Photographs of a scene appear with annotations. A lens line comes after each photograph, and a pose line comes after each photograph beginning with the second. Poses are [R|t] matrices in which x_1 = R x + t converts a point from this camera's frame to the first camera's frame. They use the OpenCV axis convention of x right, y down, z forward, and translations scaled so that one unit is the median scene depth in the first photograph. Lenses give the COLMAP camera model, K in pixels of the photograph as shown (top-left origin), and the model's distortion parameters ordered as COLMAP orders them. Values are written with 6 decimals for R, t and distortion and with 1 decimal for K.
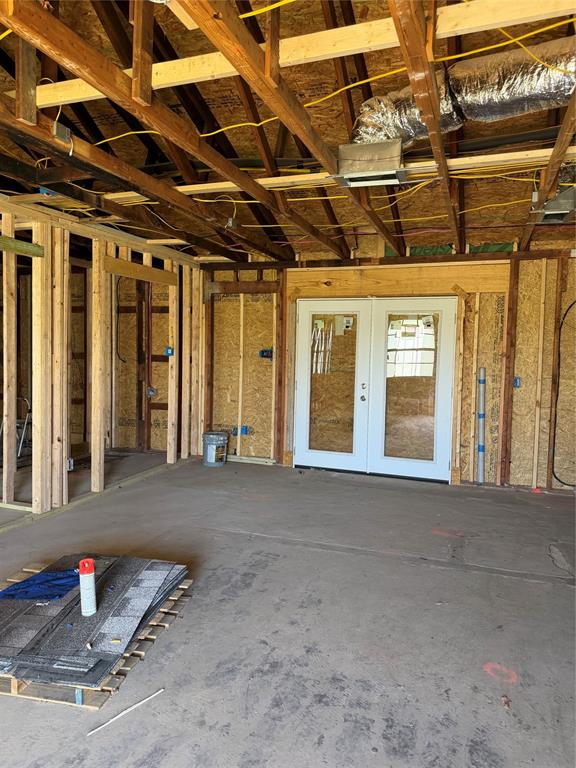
lens RADIAL K [[542.5, 0, 286.8], [0, 542.5, 380.7], [0, 0, 1]] dist [0.040311, -0.006831]
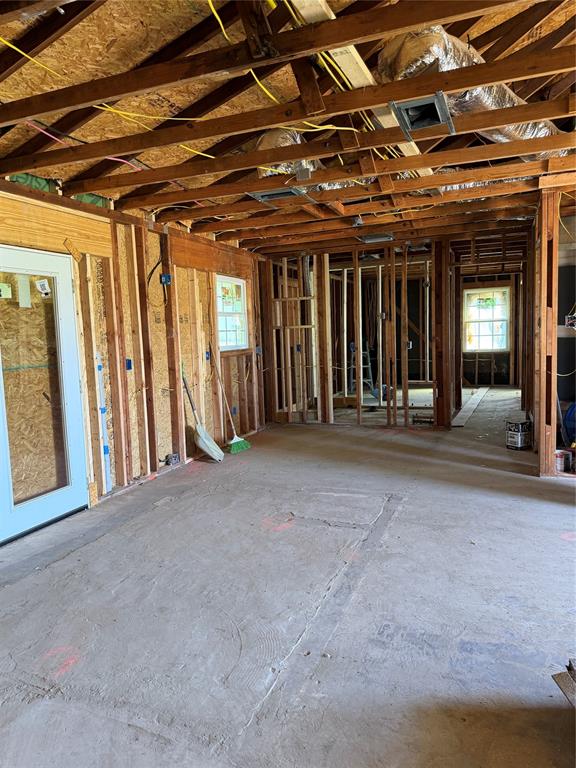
lens RADIAL K [[542.5, 0, 286.3], [0, 542.5, 385.8], [0, 0, 1]] dist [0.040311, -0.006831]
pose [[0.031374, -0.134480, 0.990420, -0.640784], [0.088621, 0.987379, 0.131260, -0.079103], [-0.995571, 0.083653, 0.042895, 1.026601]]
